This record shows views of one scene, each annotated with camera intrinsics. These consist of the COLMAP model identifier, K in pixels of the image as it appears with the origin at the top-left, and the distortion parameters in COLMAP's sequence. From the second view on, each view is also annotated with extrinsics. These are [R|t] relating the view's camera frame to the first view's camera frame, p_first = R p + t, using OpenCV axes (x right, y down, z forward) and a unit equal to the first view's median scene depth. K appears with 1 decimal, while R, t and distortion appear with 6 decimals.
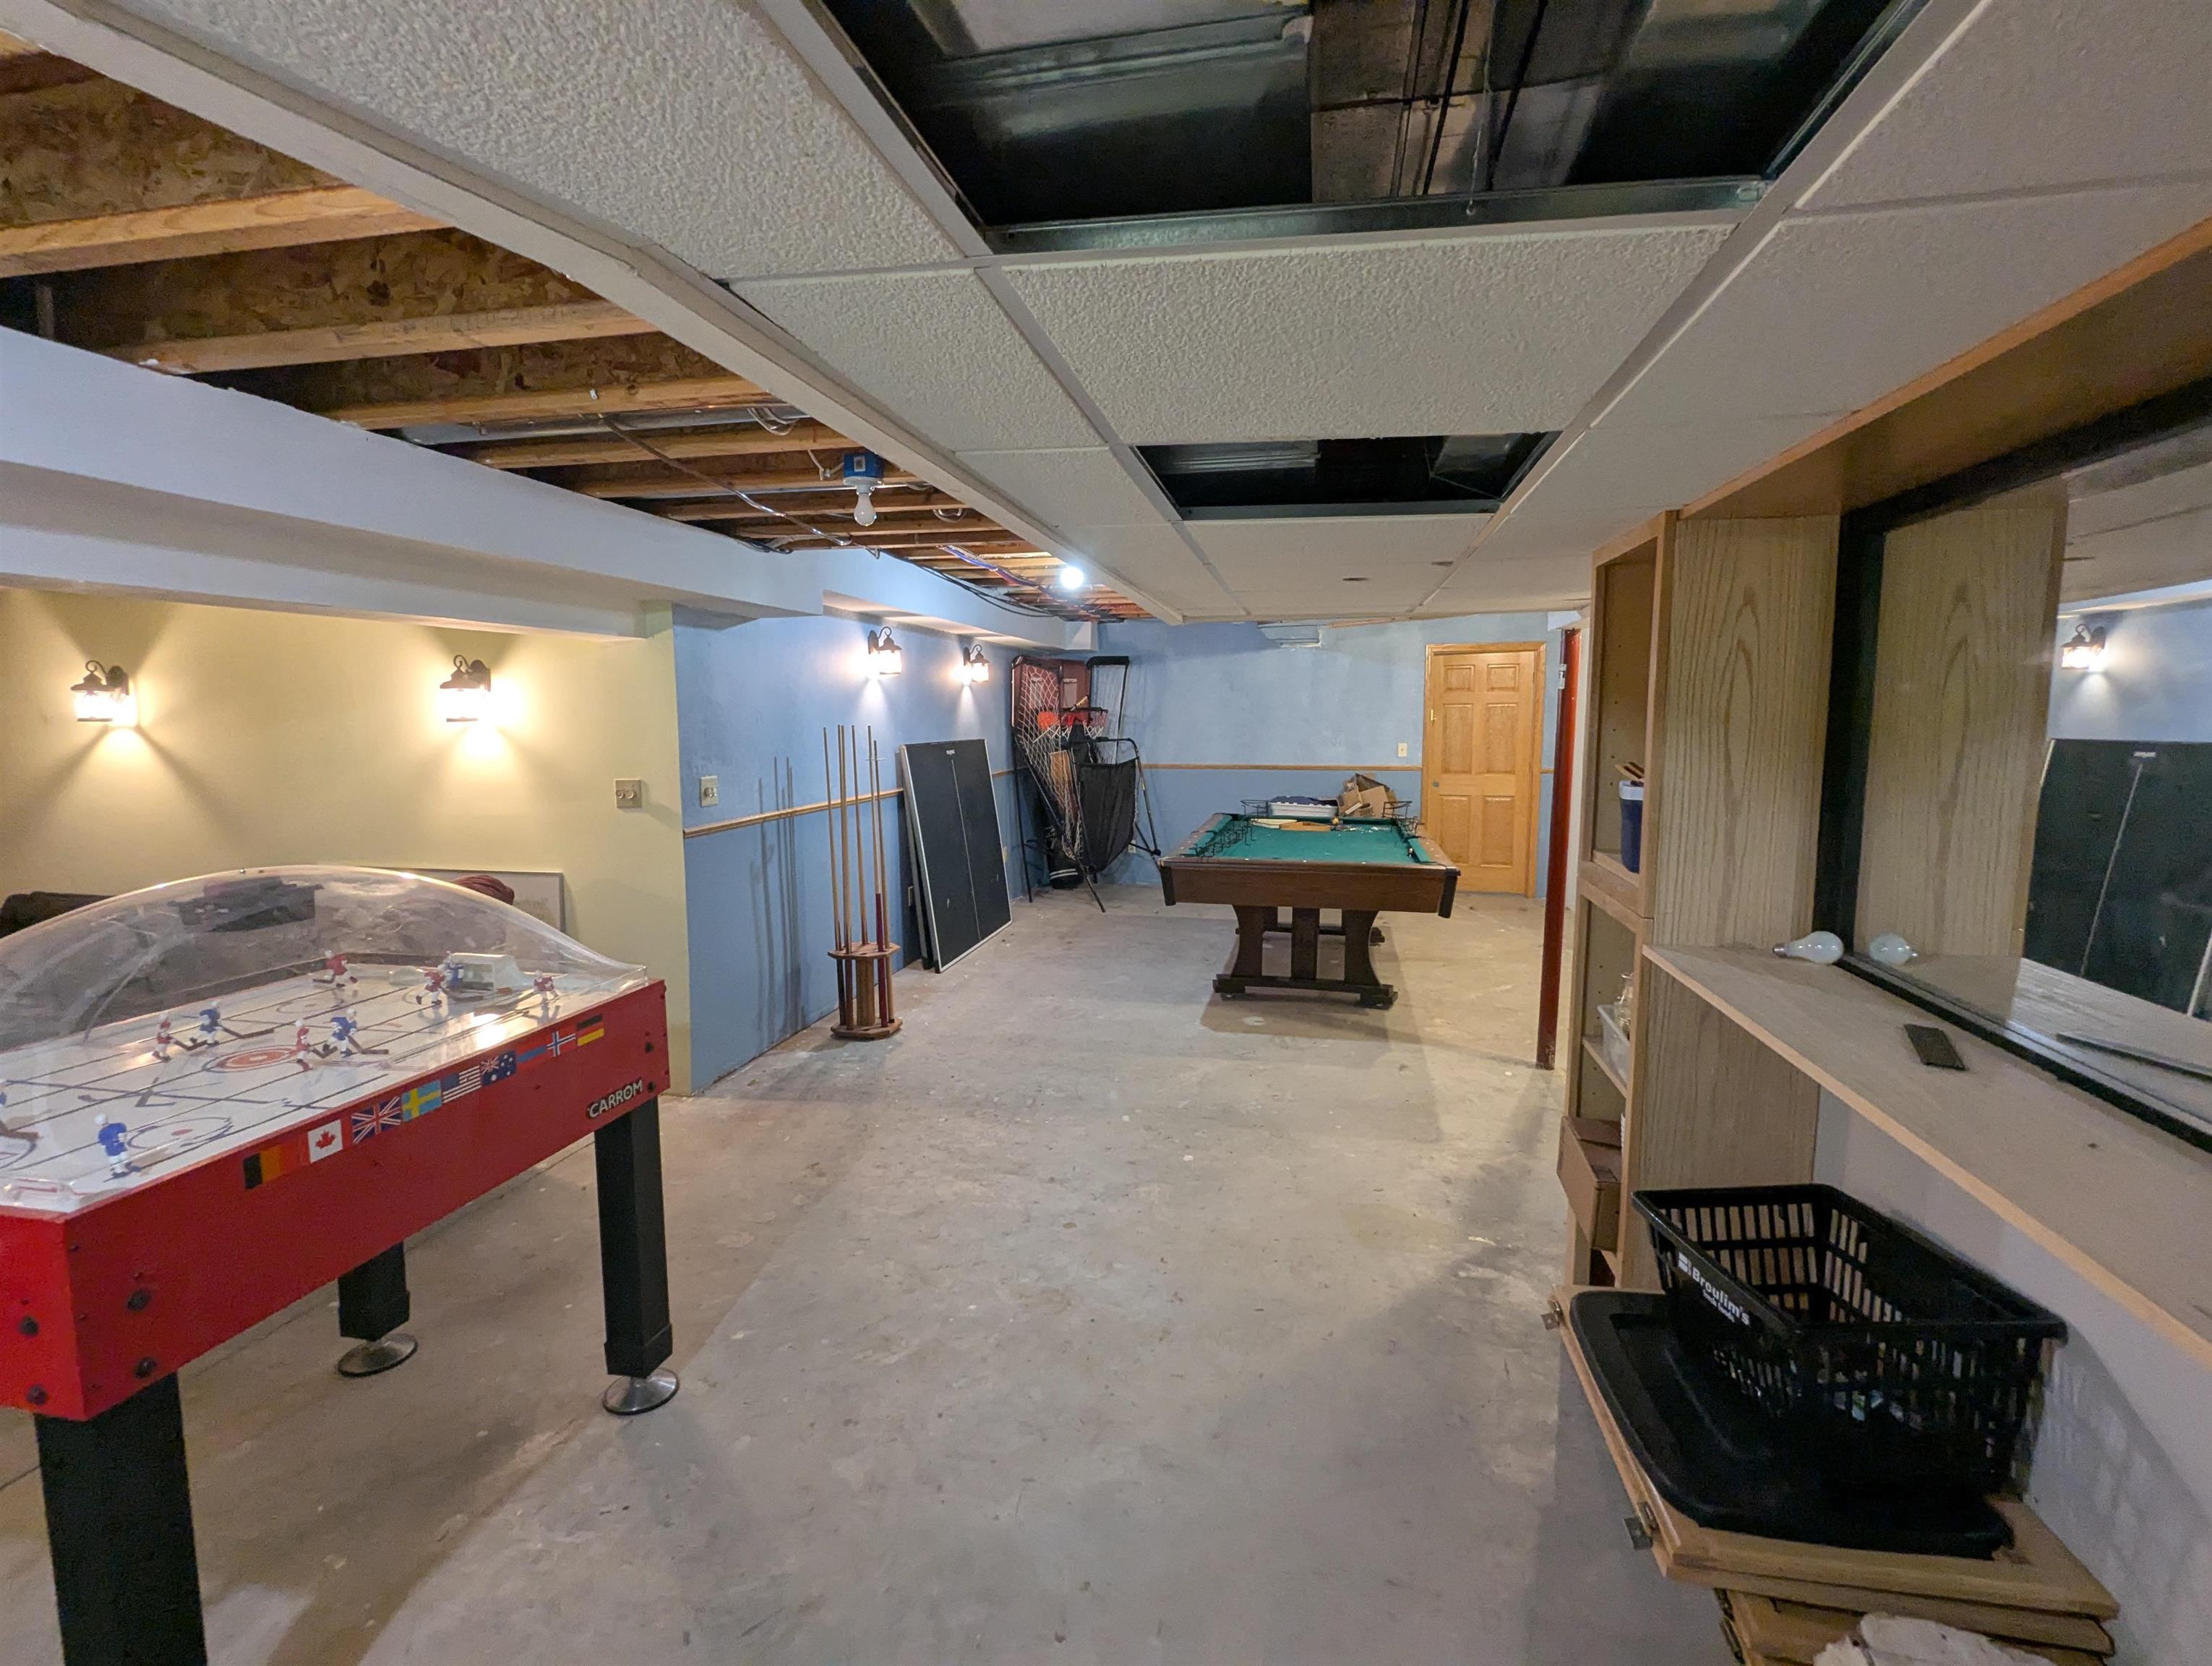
lens RADIAL K [[1032.1, 0, 1106.0], [0, 1032.1, 833.0], [0, 0, 1]] dist [-0.000676, 0.001155]
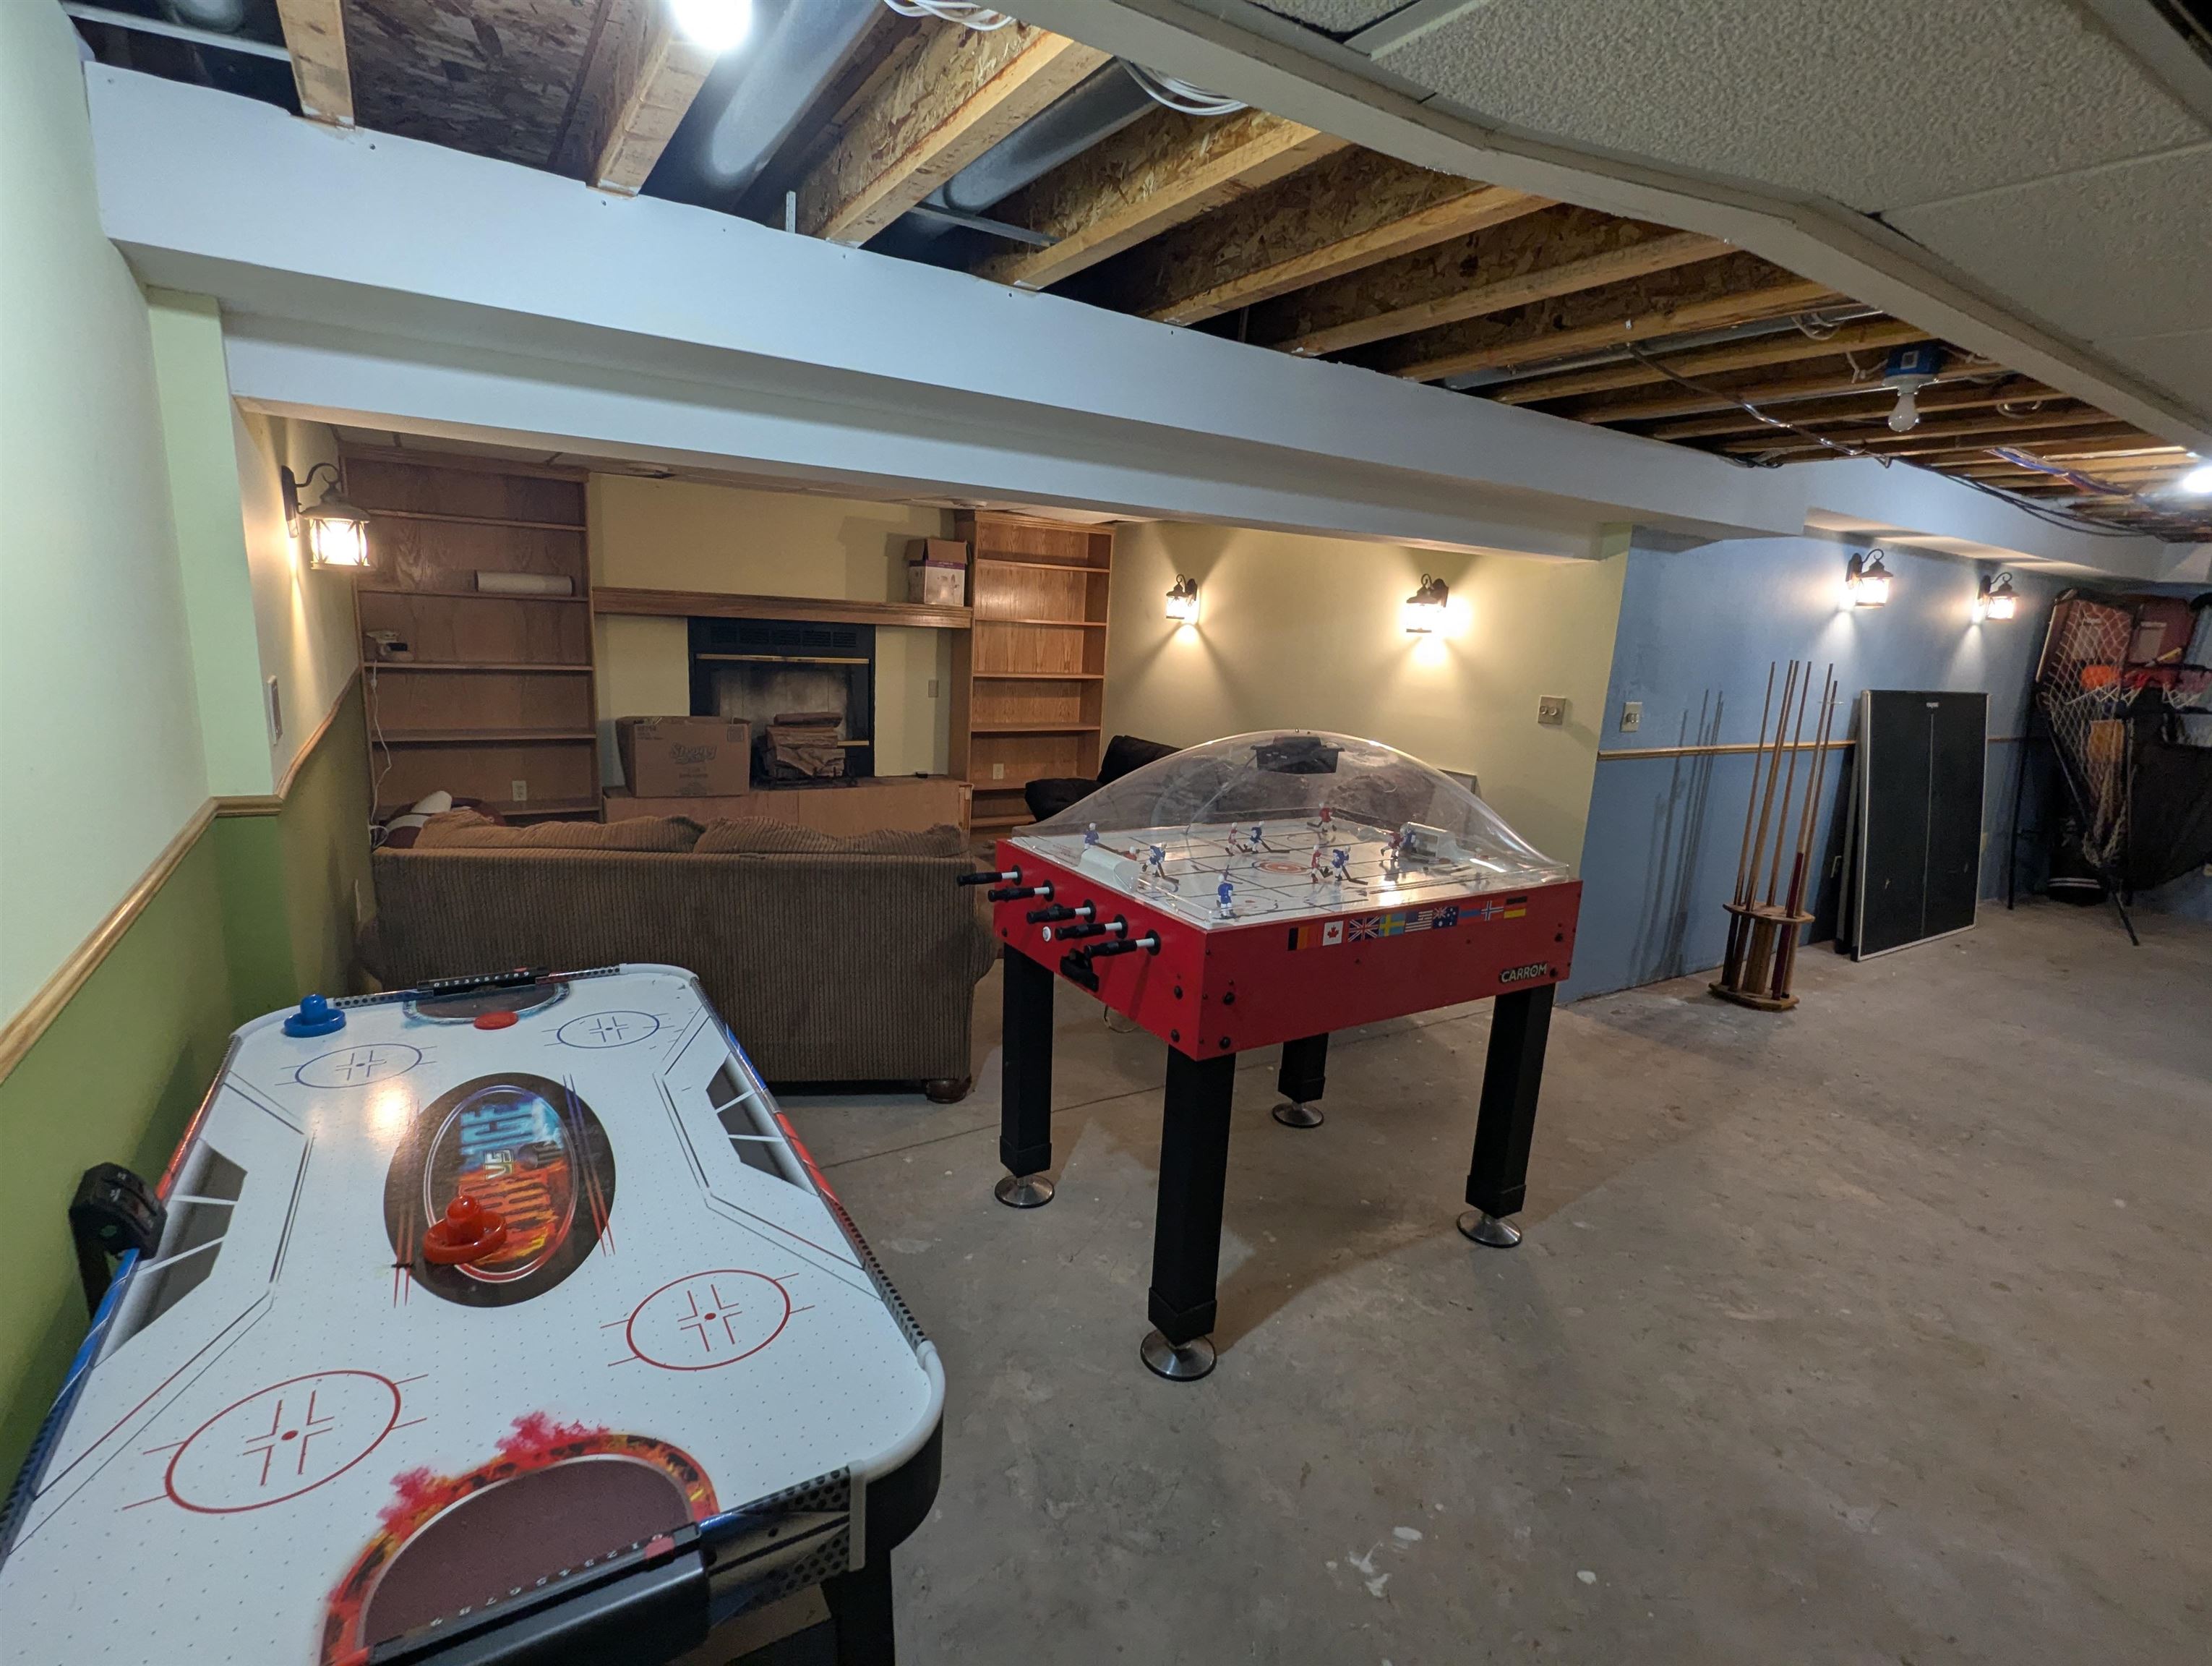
lens RADIAL K [[1044.1, 0, 1106.0], [0, 1044.1, 833.0], [0, 0, 1]] dist [-0.000969, -0.002213]
pose [[0.691103, 0.188360, -0.697780, -0.019619], [-0.140929, 0.982032, 0.125511, 0.024569], [0.708883, 0.011596, 0.705230, -0.112491]]
